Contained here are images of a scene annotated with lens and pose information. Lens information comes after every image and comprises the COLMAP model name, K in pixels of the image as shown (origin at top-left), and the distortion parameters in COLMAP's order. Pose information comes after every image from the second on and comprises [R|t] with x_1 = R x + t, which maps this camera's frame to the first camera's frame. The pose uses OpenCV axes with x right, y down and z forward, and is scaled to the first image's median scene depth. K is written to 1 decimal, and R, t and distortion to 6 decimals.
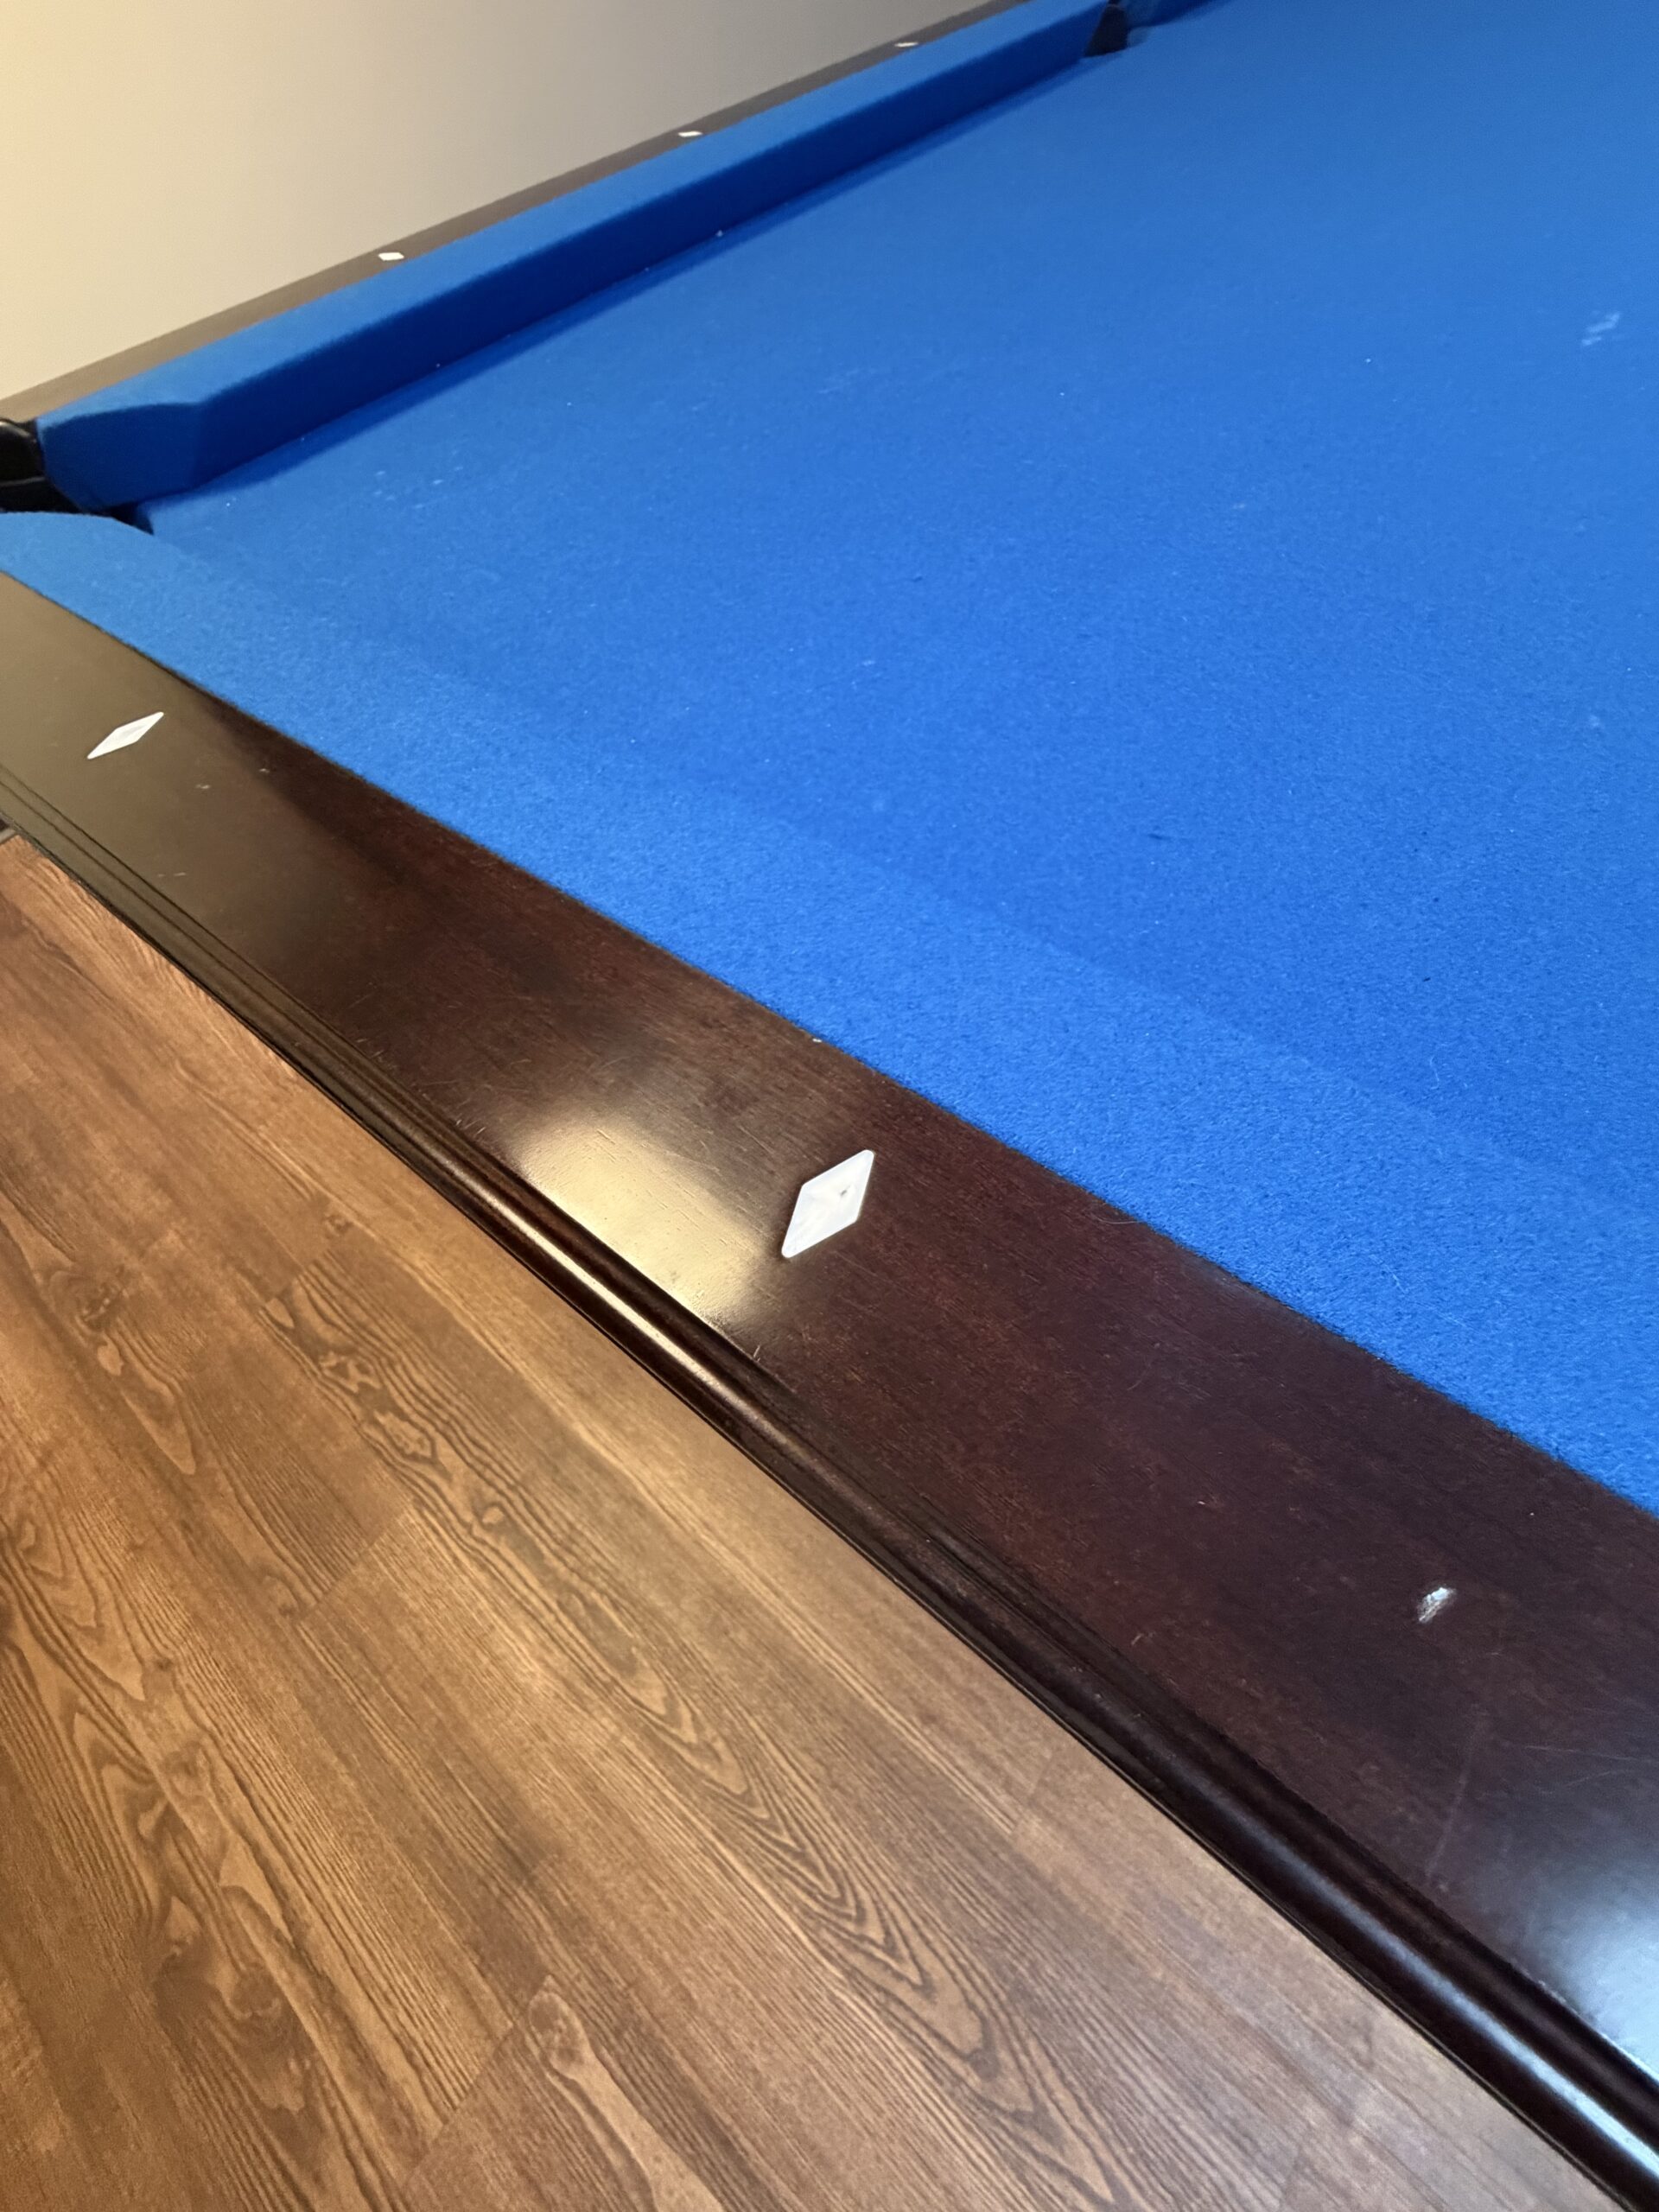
lens RADIAL K [[882.8, 0, 829.2], [0, 882.8, 1101.1], [0, 0, 1]] dist [-0.002194, 0.000571]
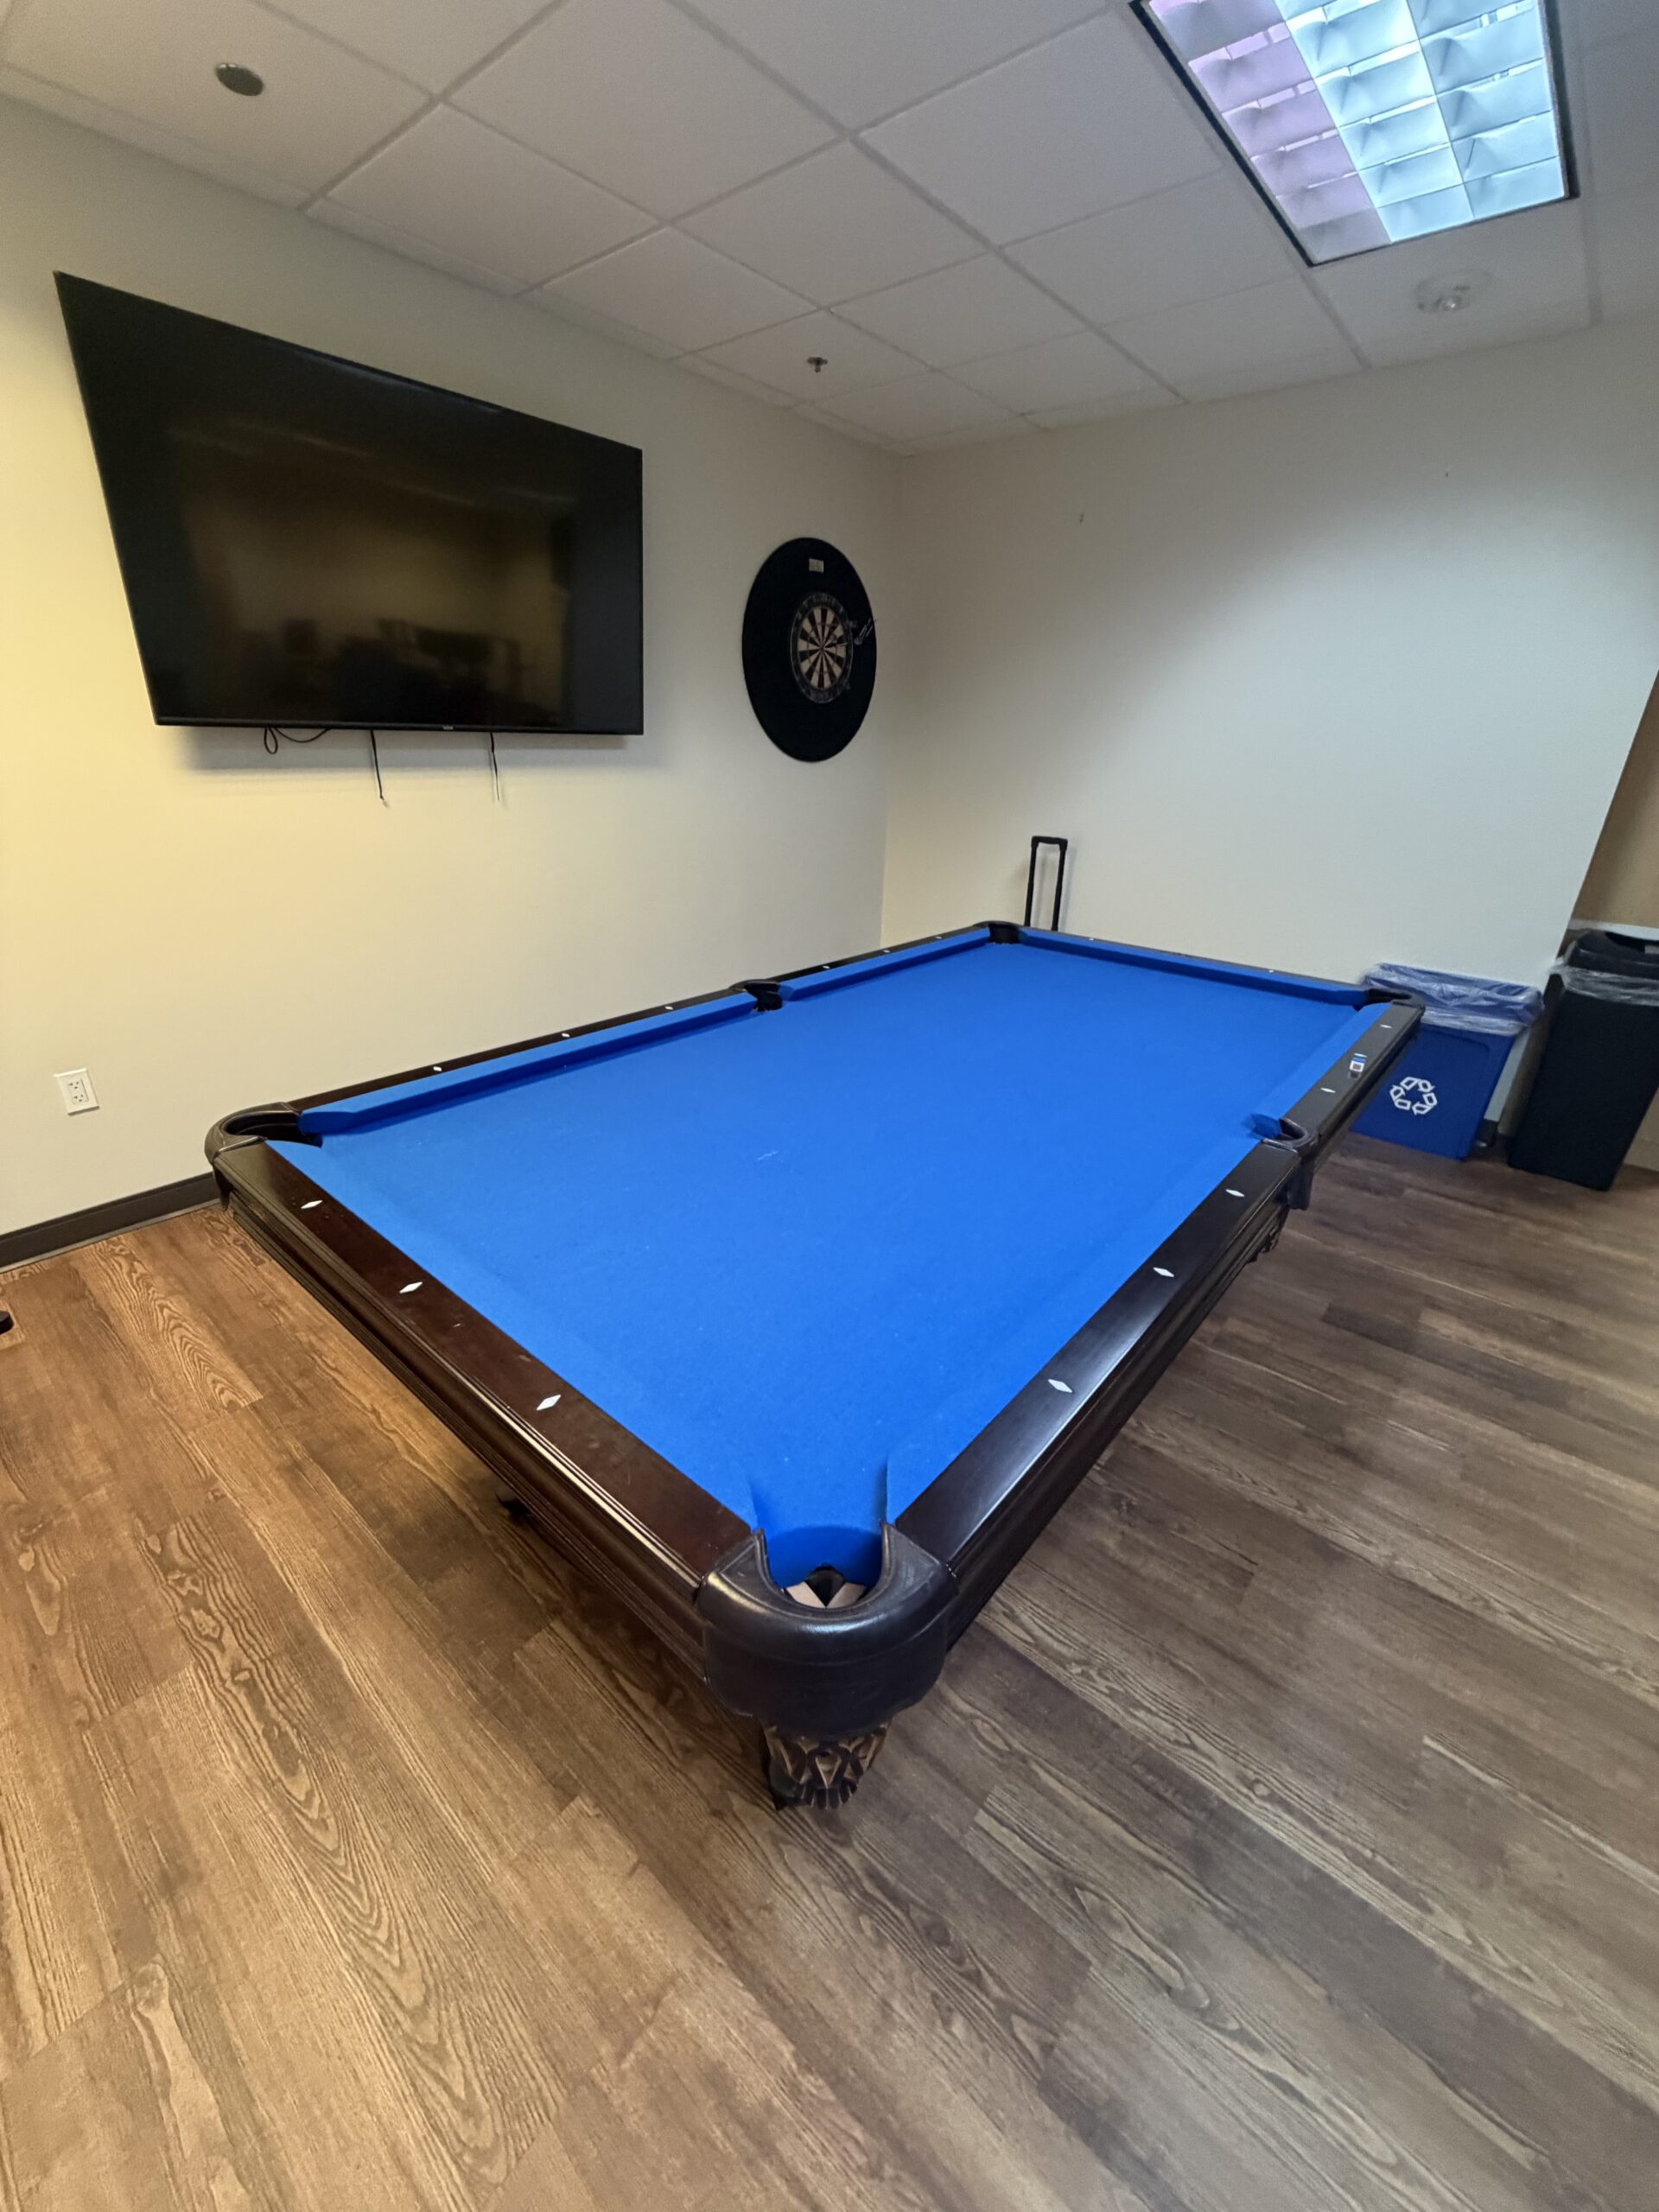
lens RADIAL K [[882.8, 0, 827.1], [0, 882.8, 1093.9], [0, 0, 1]] dist [-0.002194, 0.000571]
pose [[0.990362, 0.137788, 0.014043, 0.495676], [-0.106187, 0.820479, -0.561729, 0.410912], [-0.088921, 0.554824, 0.827202, -0.984694]]
